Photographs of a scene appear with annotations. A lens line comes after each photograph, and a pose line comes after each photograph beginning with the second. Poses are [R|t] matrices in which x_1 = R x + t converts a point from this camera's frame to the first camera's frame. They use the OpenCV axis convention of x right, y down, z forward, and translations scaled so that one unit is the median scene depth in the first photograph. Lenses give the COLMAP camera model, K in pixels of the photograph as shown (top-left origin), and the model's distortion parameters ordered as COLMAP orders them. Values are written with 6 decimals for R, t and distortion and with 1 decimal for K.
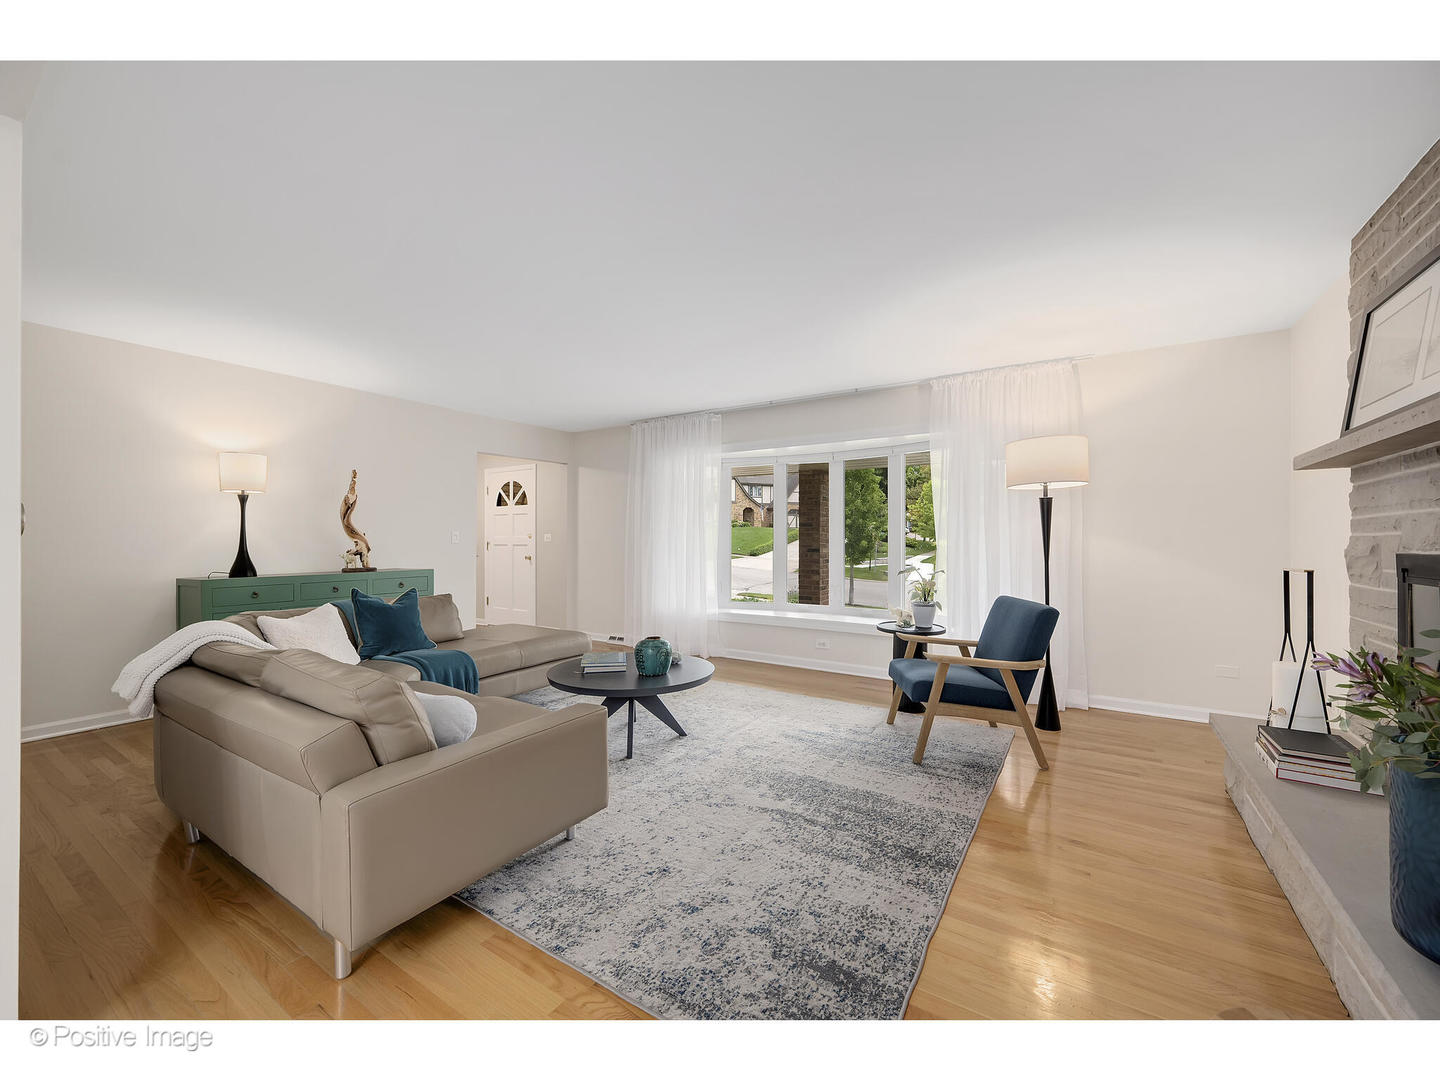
lens RADIAL K [[566.3, 0, 720.0], [0, 566.3, 540.0], [0, 0, 1]] dist [-0.000199, -0.000035]
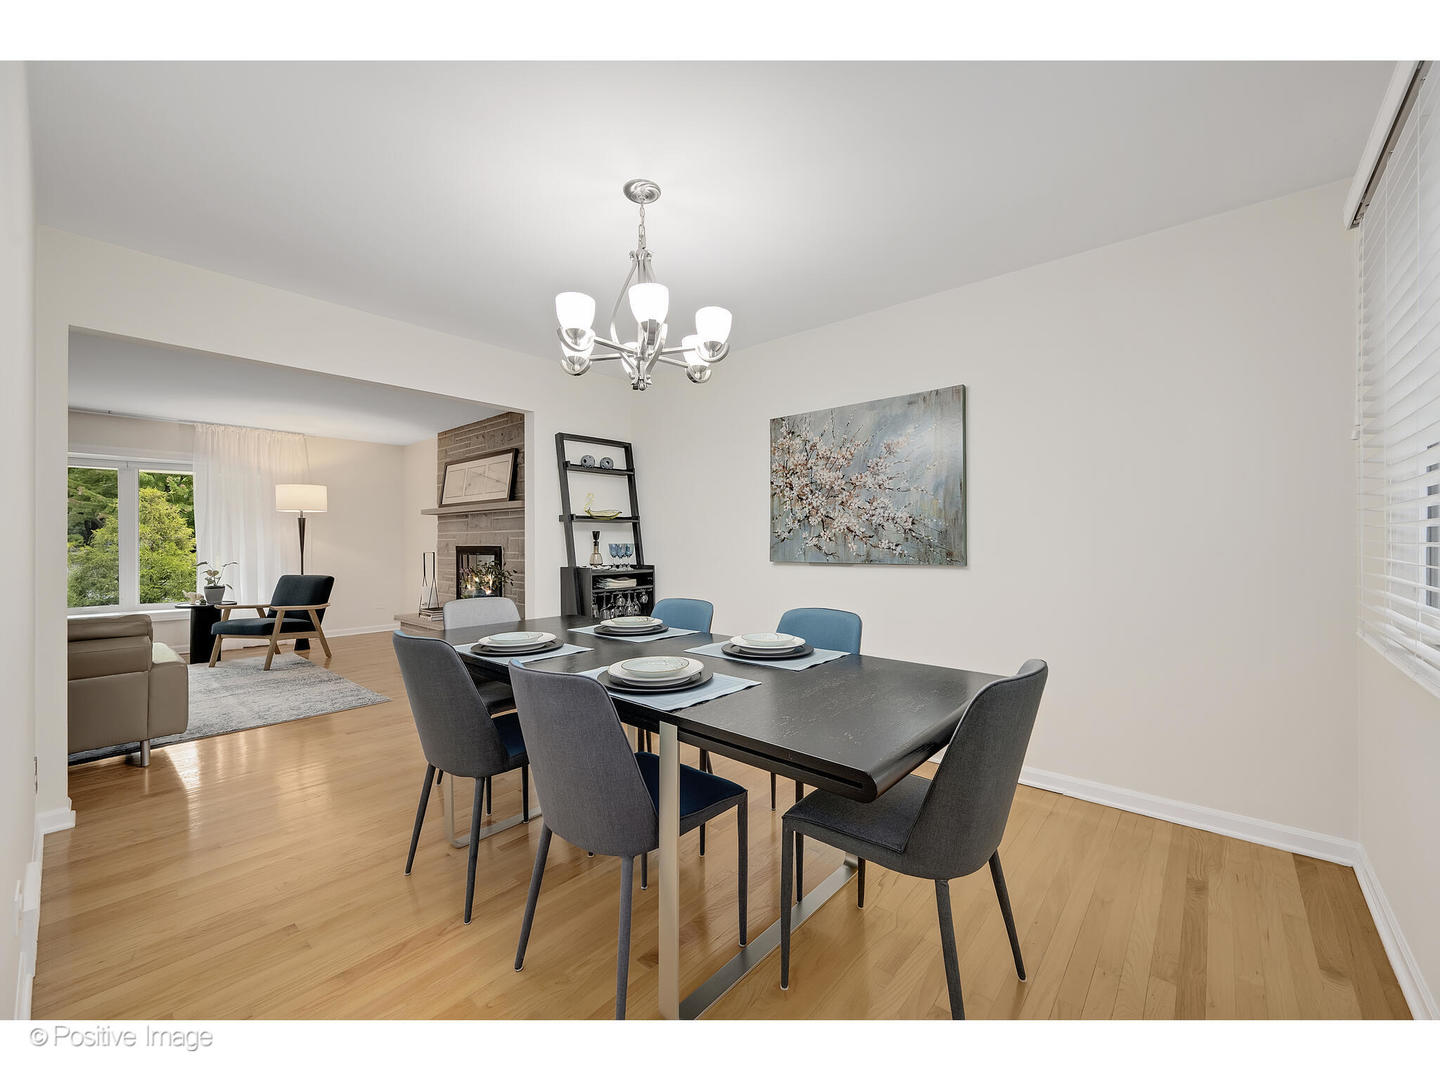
lens RADIAL K [[583.2, 0, 733.1], [0, 583.2, 539.3], [0, 0, 1]] dist [-0.000366, -0.000086]
pose [[0.129434, -0.000280, 0.991588, -1.237148], [0.001078, 0.999999, 0.000141, -0.009220], [-0.991587, 0.001050, 0.129435, -0.652815]]
